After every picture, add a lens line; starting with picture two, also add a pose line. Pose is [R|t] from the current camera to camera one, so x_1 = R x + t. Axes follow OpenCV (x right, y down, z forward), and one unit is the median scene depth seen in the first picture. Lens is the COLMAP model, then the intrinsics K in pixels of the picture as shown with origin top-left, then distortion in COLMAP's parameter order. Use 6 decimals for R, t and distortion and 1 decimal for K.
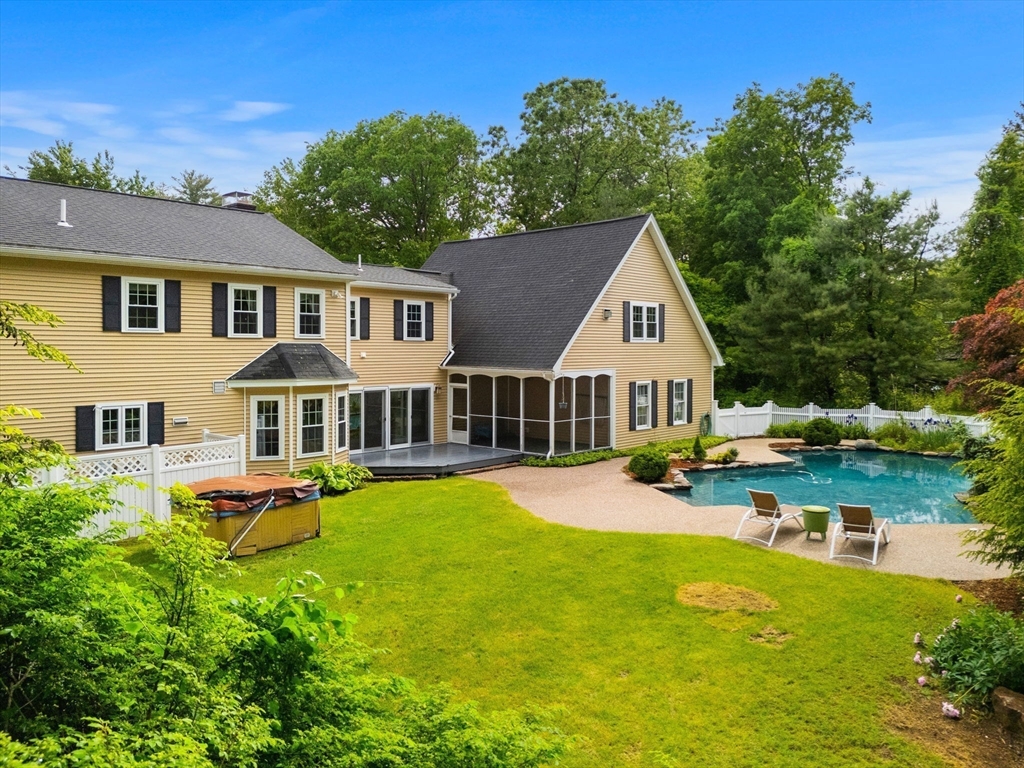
lens RADIAL K [[759.7, 0, 510.1], [0, 759.7, 356.7], [0, 0, 1]] dist [0.016819, -0.018969]
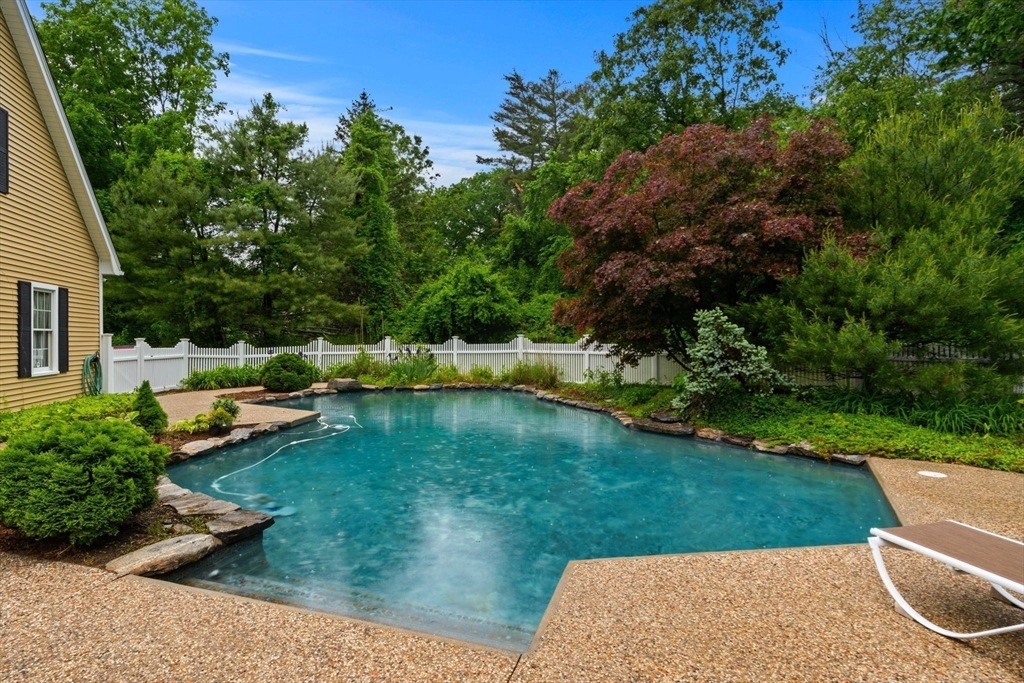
lens RADIAL K [[549.3, 0, 504.0], [0, 549.3, 348.0], [0, 0, 1]] dist [0.007088, -0.000090]
pose [[0.520754, -0.018589, 0.853504, 0.073545], [0.009965, 0.999827, 0.015695, 0.071632], [-0.853649, 0.000332, 0.520849, 0.575113]]
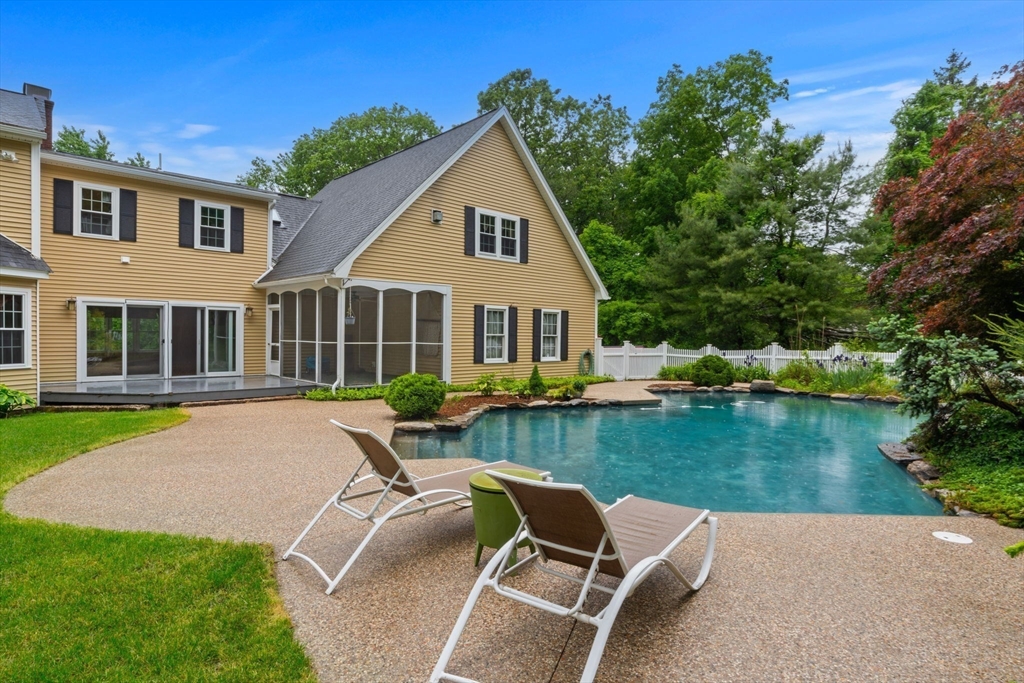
lens RADIAL K [[539.5, 0, 511.6], [0, 539.5, 345.8], [0, 0, 1]] dist [0.002415, 0.003152]
pose [[0.999064, 0.012184, -0.041503, 0.213479], [-0.011943, 0.999910, 0.006051, 0.071245], [0.041573, -0.005550, 0.999120, 0.390132]]
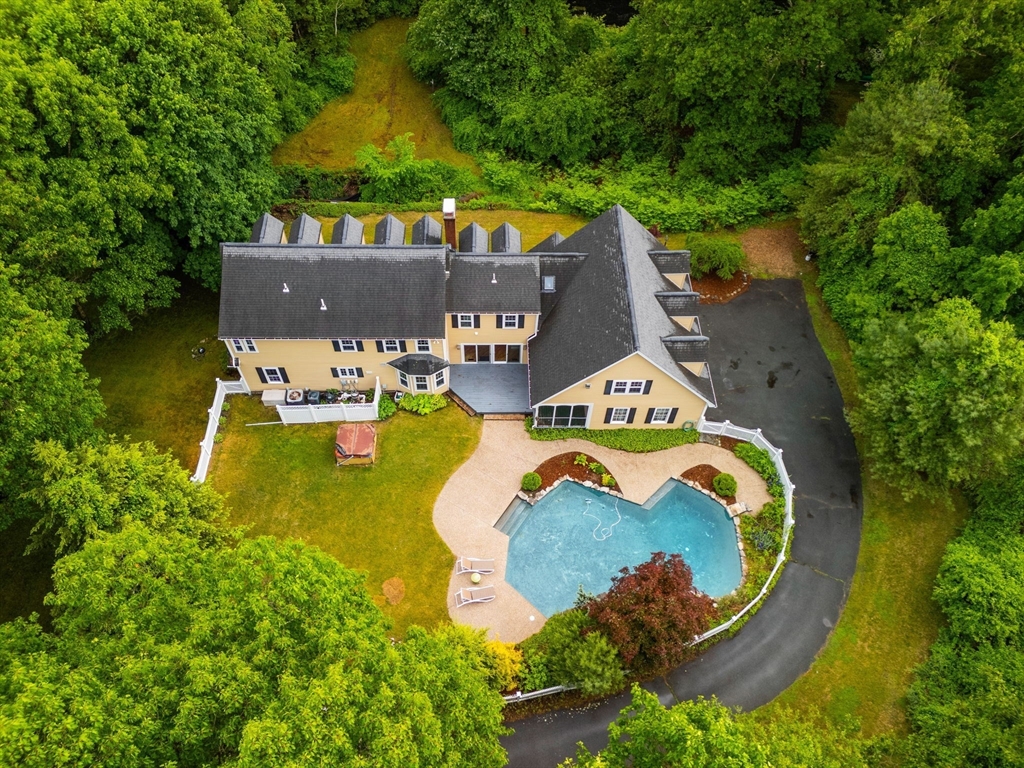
lens RADIAL K [[759.7, 0, 510.0], [0, 759.7, 384.3], [0, 0, 1]] dist [0.016819, -0.018969]
pose [[0.706303, 0.580573, -0.405058, 0.624782], [-0.020401, 0.588644, 0.808135, -1.287861], [0.707616, -0.562524, 0.427605, 0.154215]]
